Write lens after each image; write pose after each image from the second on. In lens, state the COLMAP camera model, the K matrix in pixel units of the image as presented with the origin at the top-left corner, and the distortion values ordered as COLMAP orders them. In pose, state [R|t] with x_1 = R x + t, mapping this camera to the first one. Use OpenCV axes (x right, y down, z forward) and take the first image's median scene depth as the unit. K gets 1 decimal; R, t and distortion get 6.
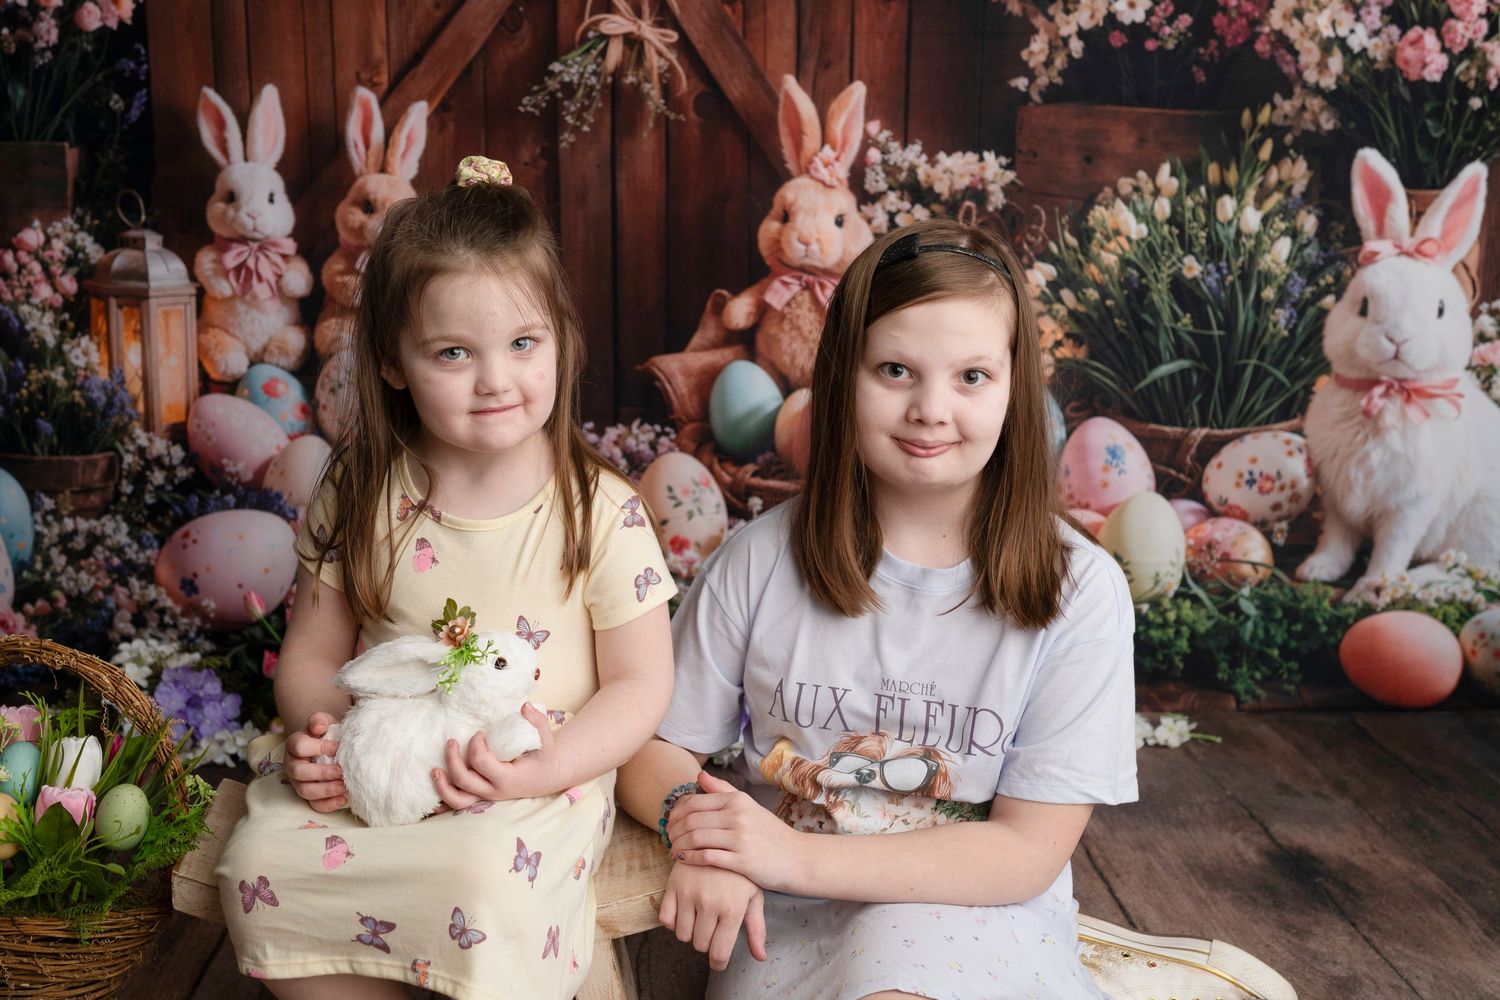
lens RADIAL K [[1568.0, 0, 677.5], [0, 1568.0, 480.5], [0, 0, 1]] dist [0.000738, 0.000000]
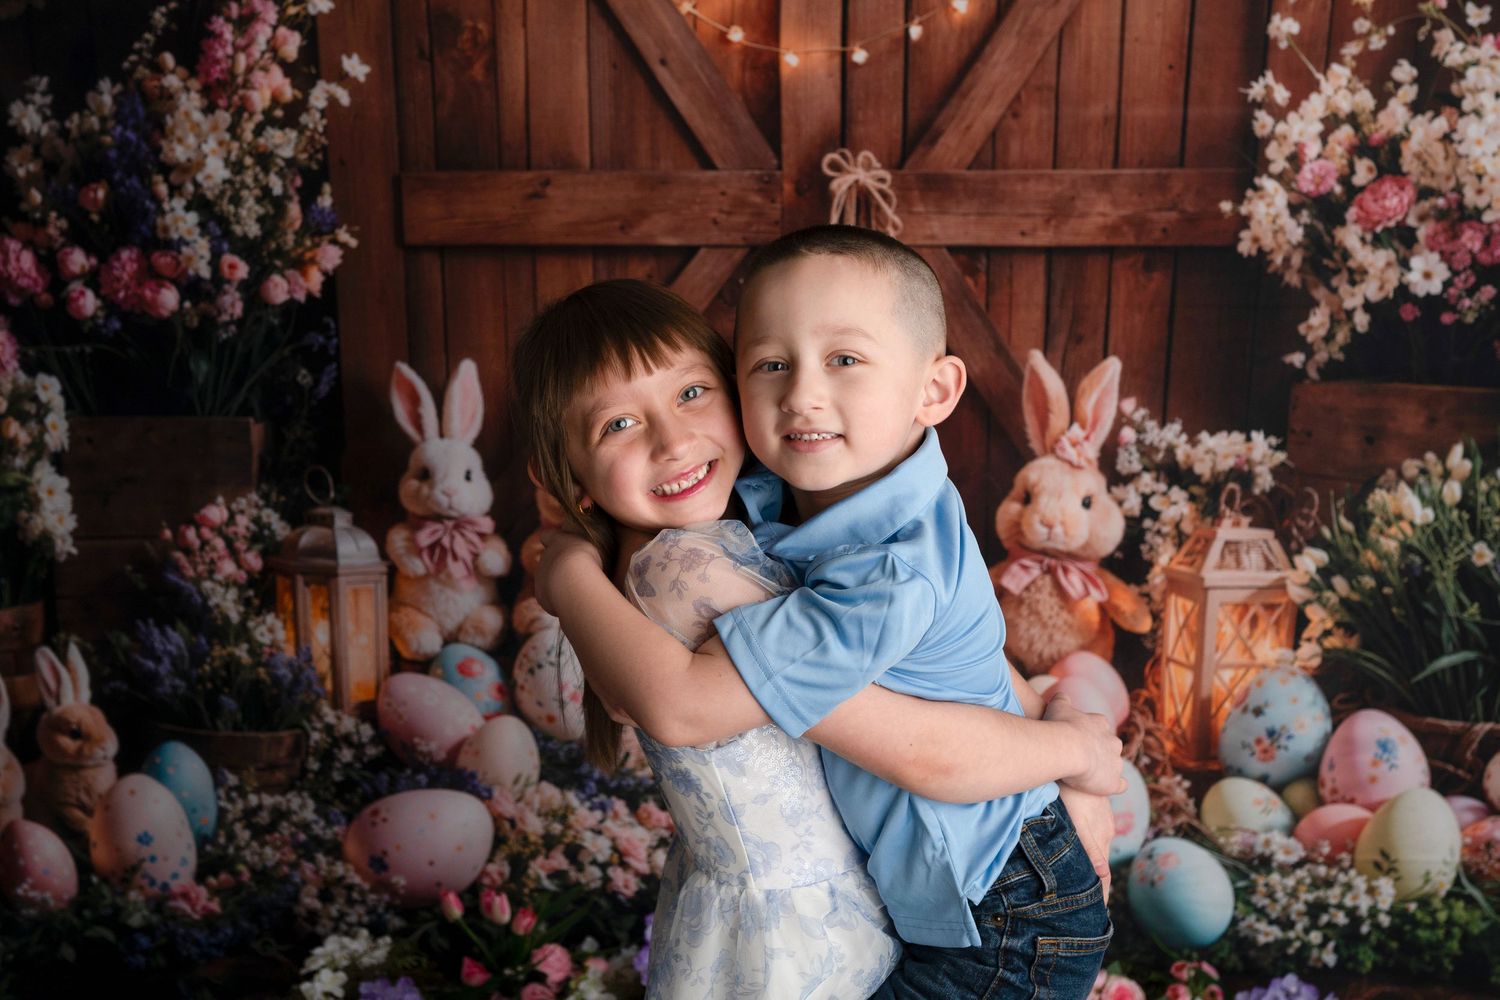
lens RADIAL K [[1732.8, 0, 705.6], [0, 1732.8, 473.5], [0, 0, 1]] dist [0.001778, 0.000000]
pose [[0.998049, 0.010972, -0.061462, -0.054996], [-0.006649, 0.997518, 0.070100, -0.249272], [0.062079, -0.069554, 0.995645, -0.010656]]
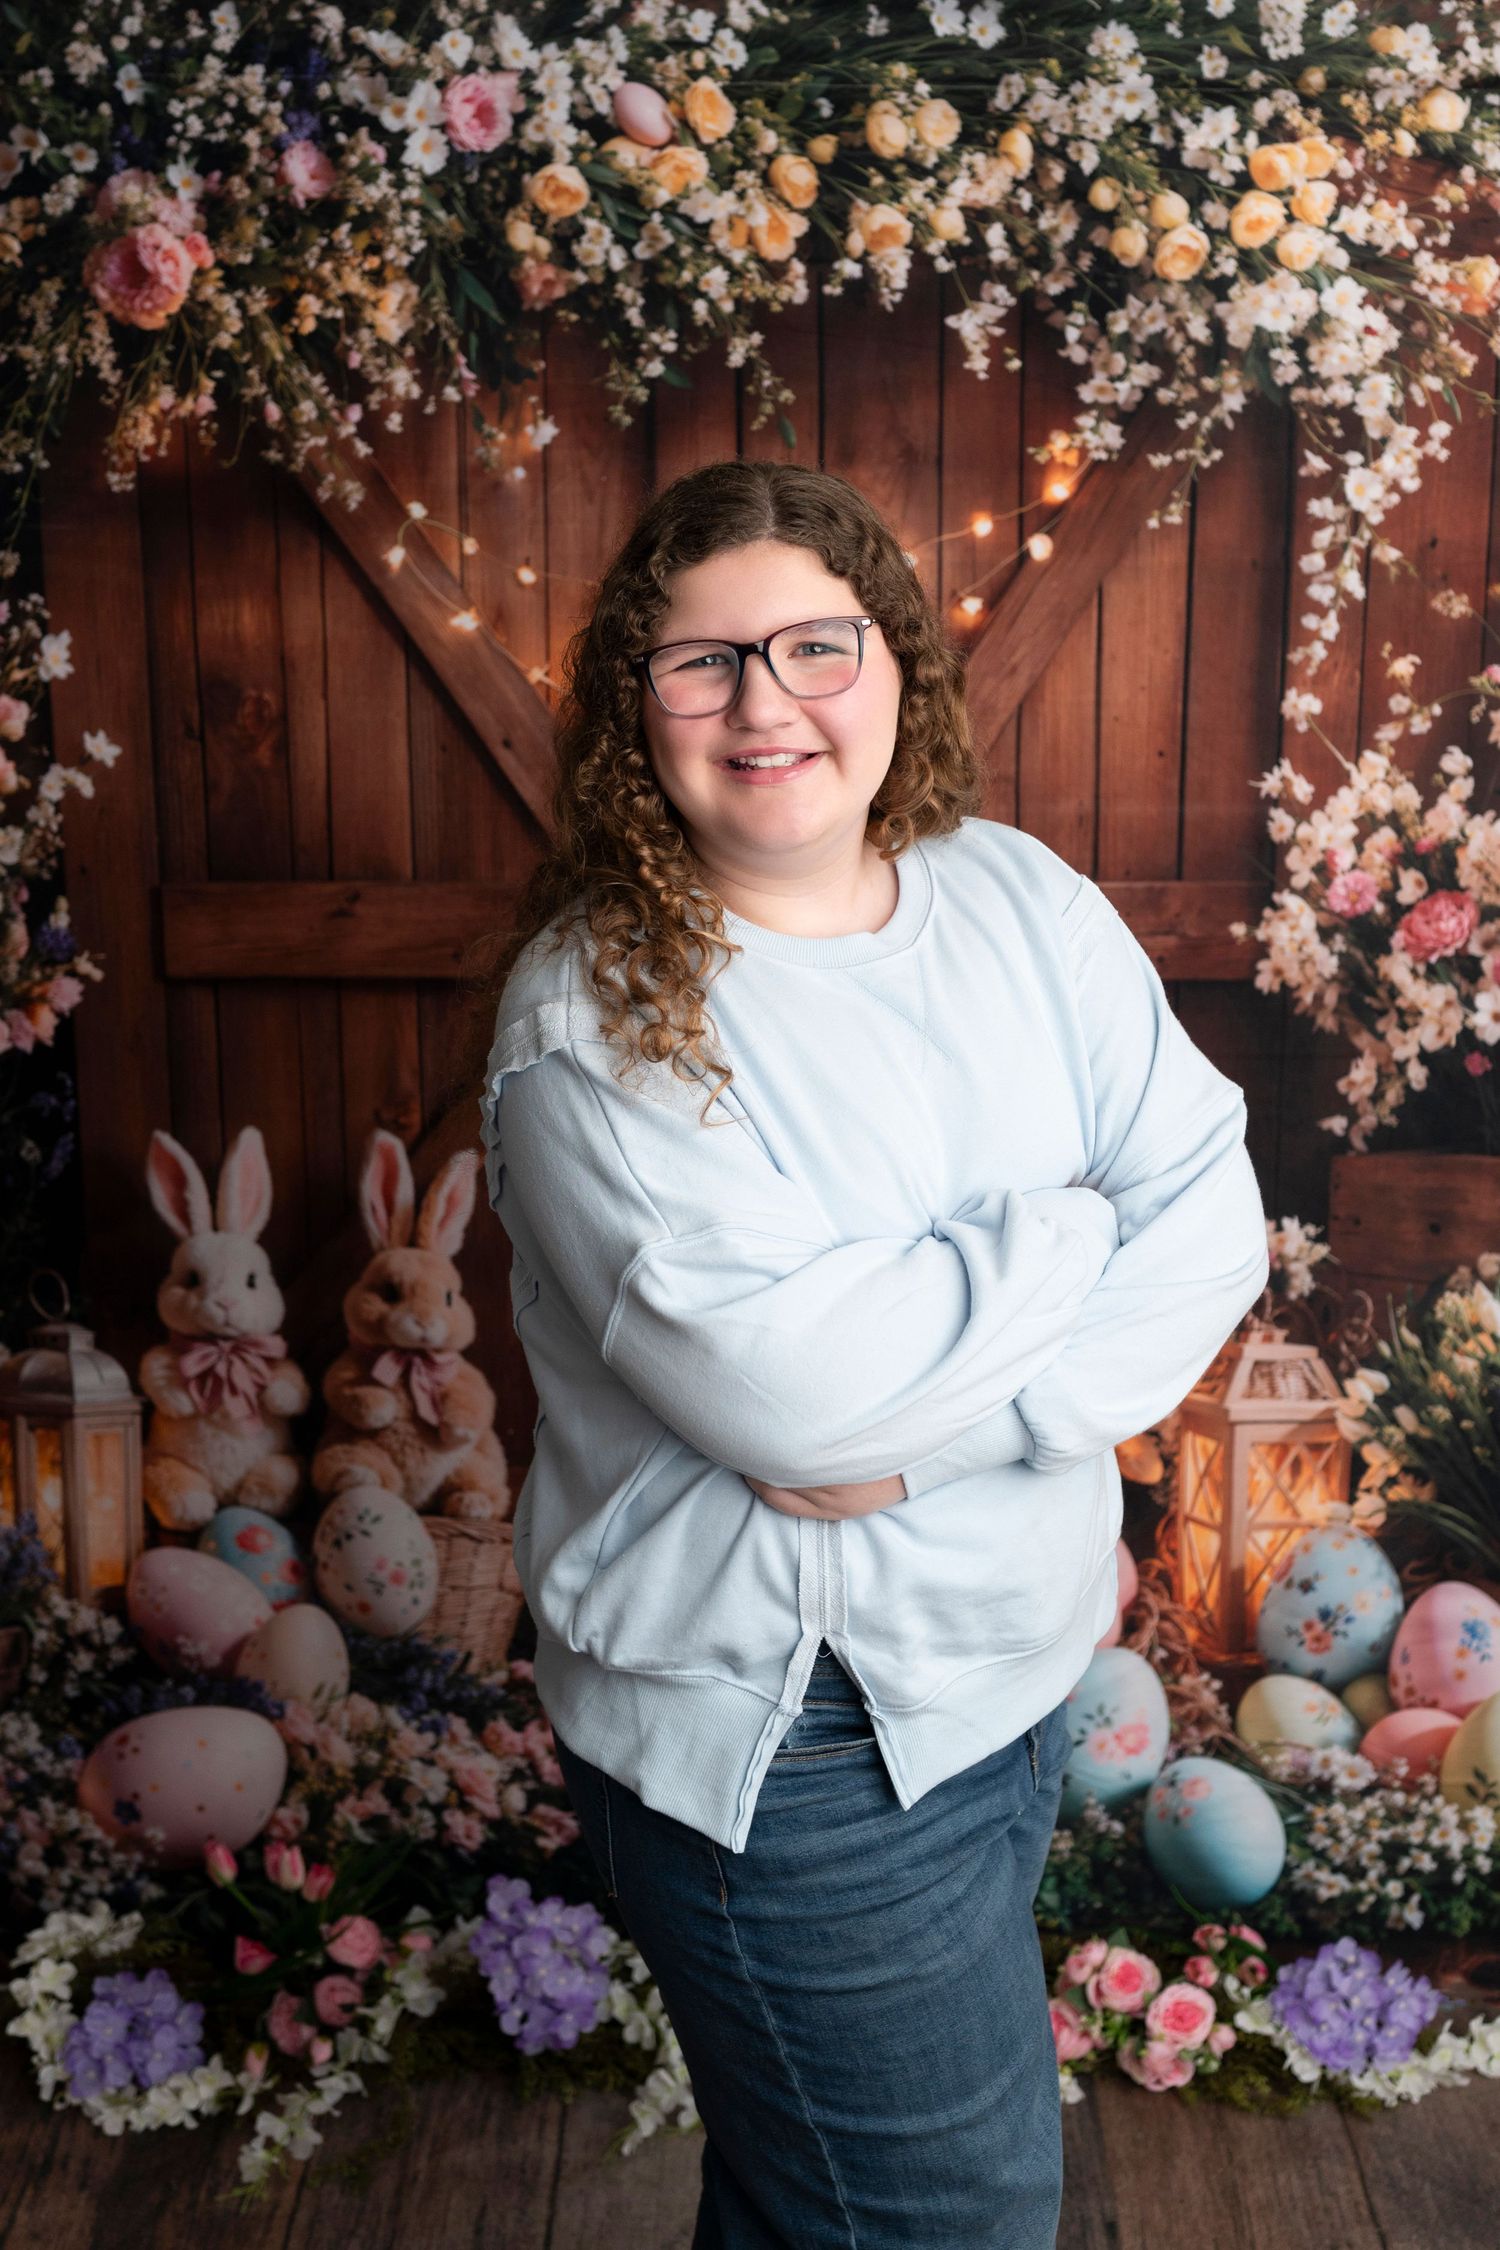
lens RADIAL K [[2599.3, 0, 821.9], [0, 2599.3, 1028.8], [0, 0, 1]] dist [0.001778, 0.000000]
pose [[0.999914, 0.004951, -0.012172, 0.006324], [-0.004870, 0.999966, 0.006664, -0.294764], [0.012205, -0.006604, 0.999904, -0.141453]]
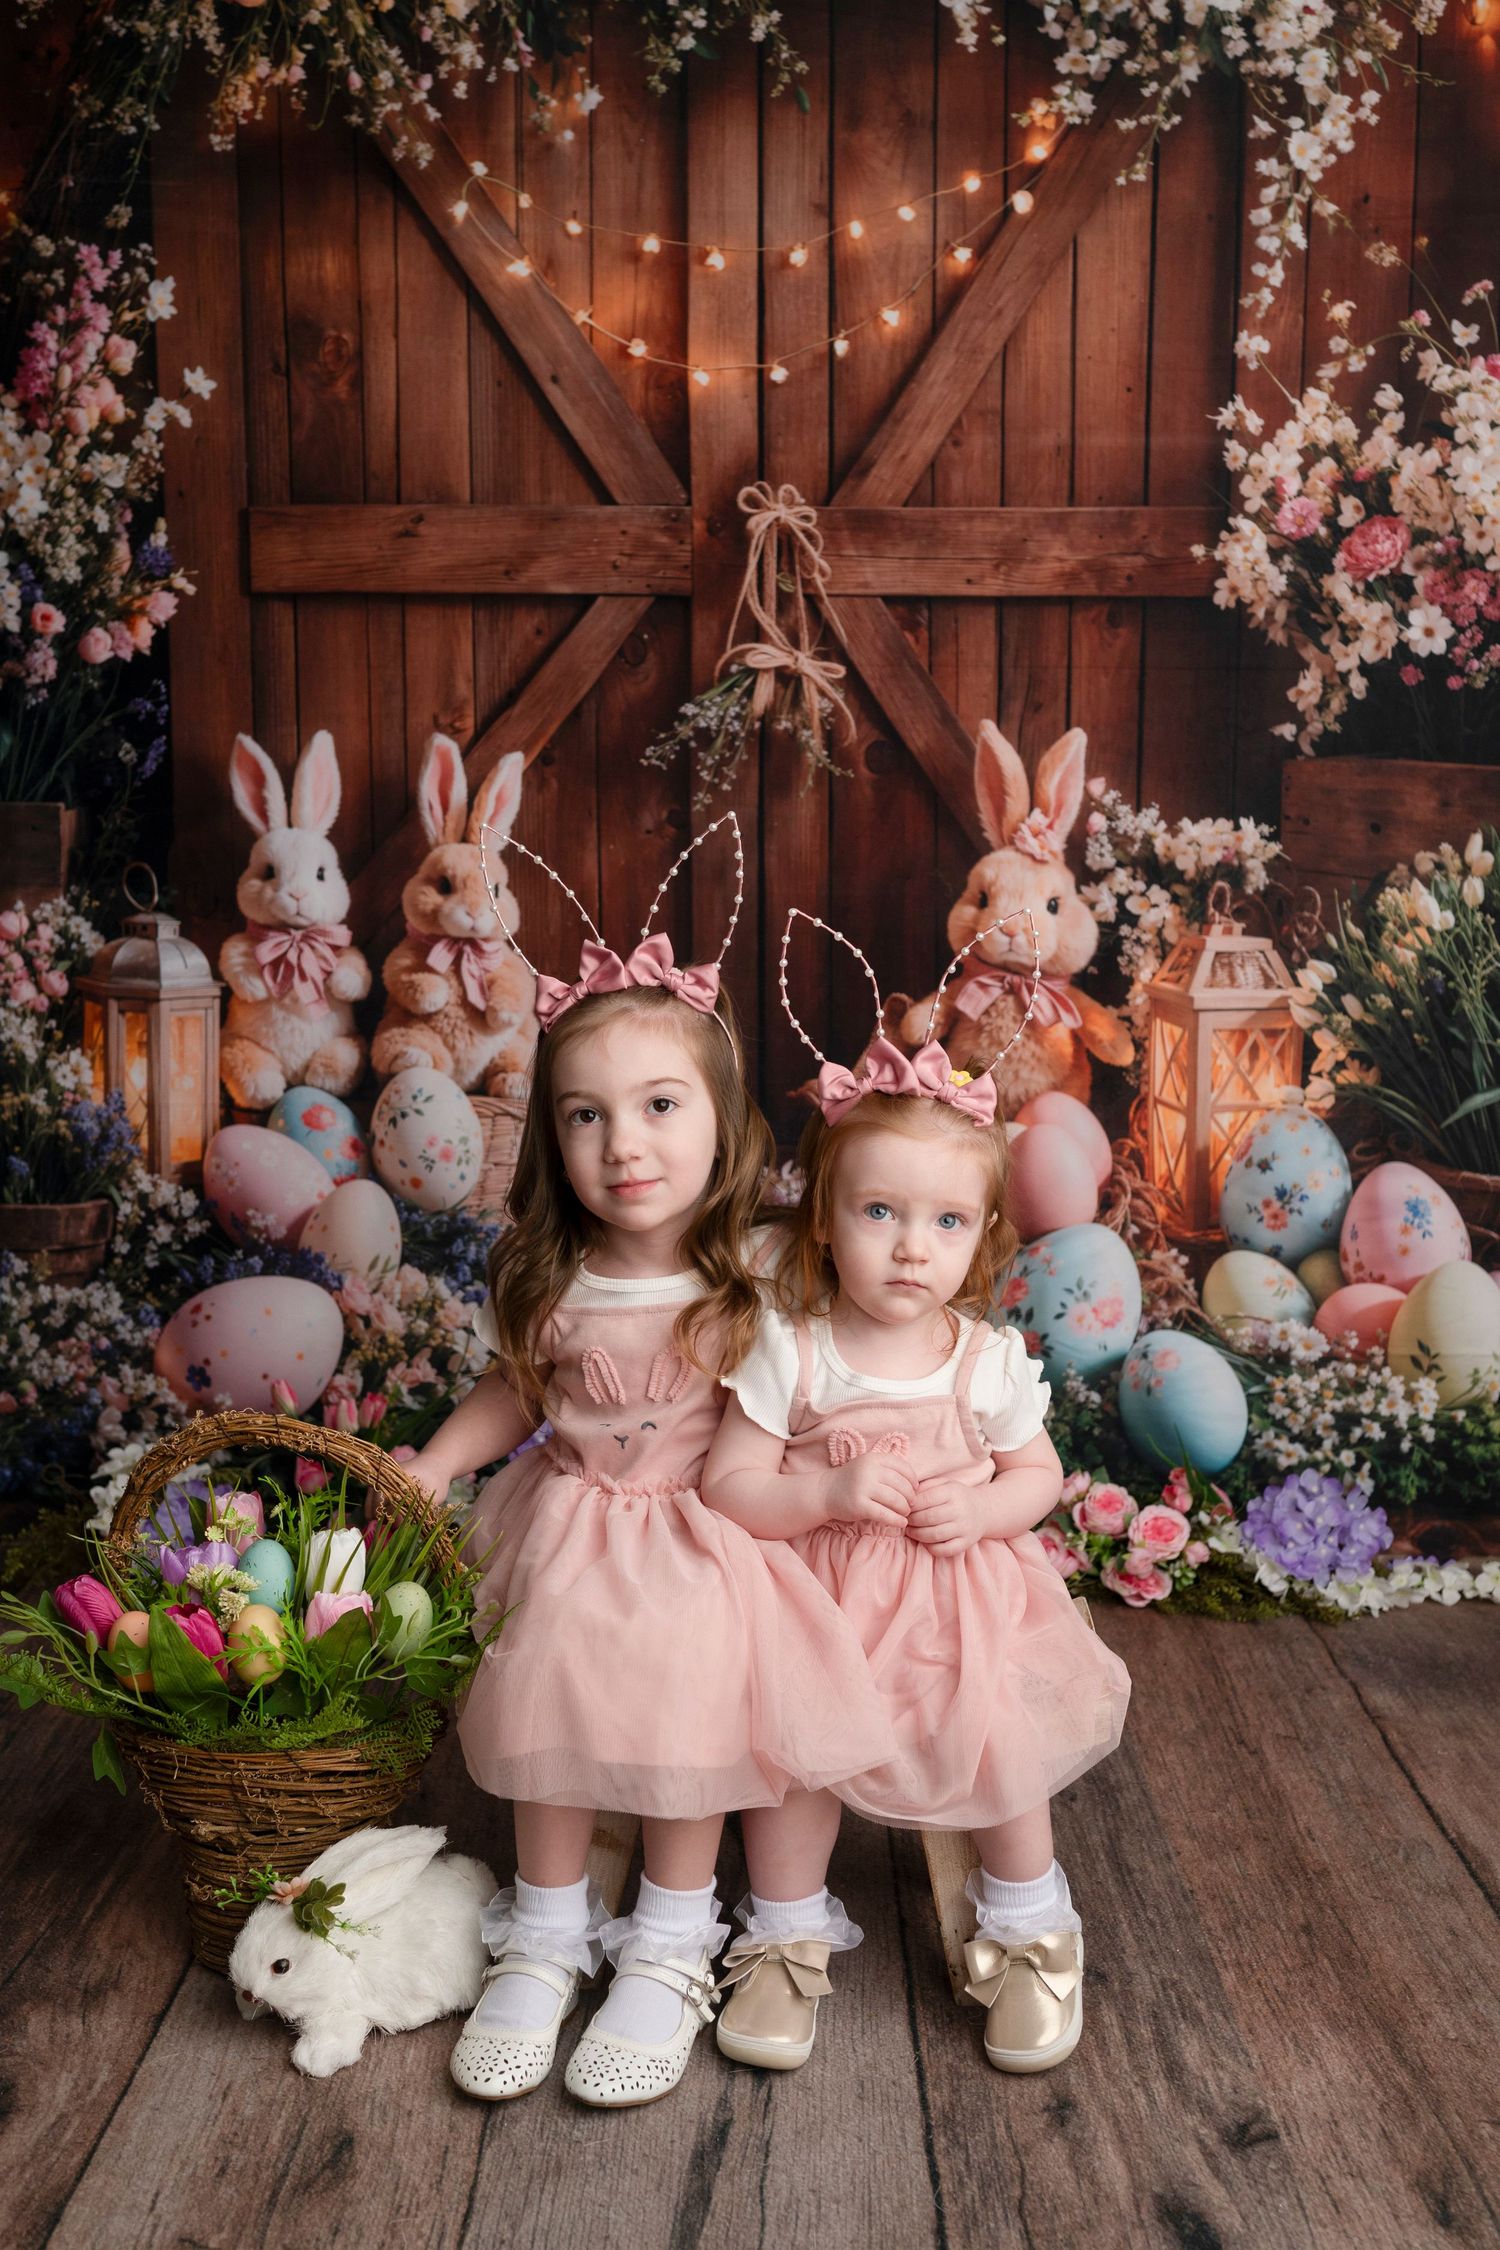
lens RADIAL K [[2191.7, 0, 781.4], [0, 2191.7, 1069.5], [0, 0, 1]] dist [0.001367, 0.000000]
pose [[0.999839, 0.005359, -0.017097, -0.011410], [-0.006646, 0.997077, -0.076117, -0.002178], [0.016639, 0.076218, 0.996952, -0.070712]]
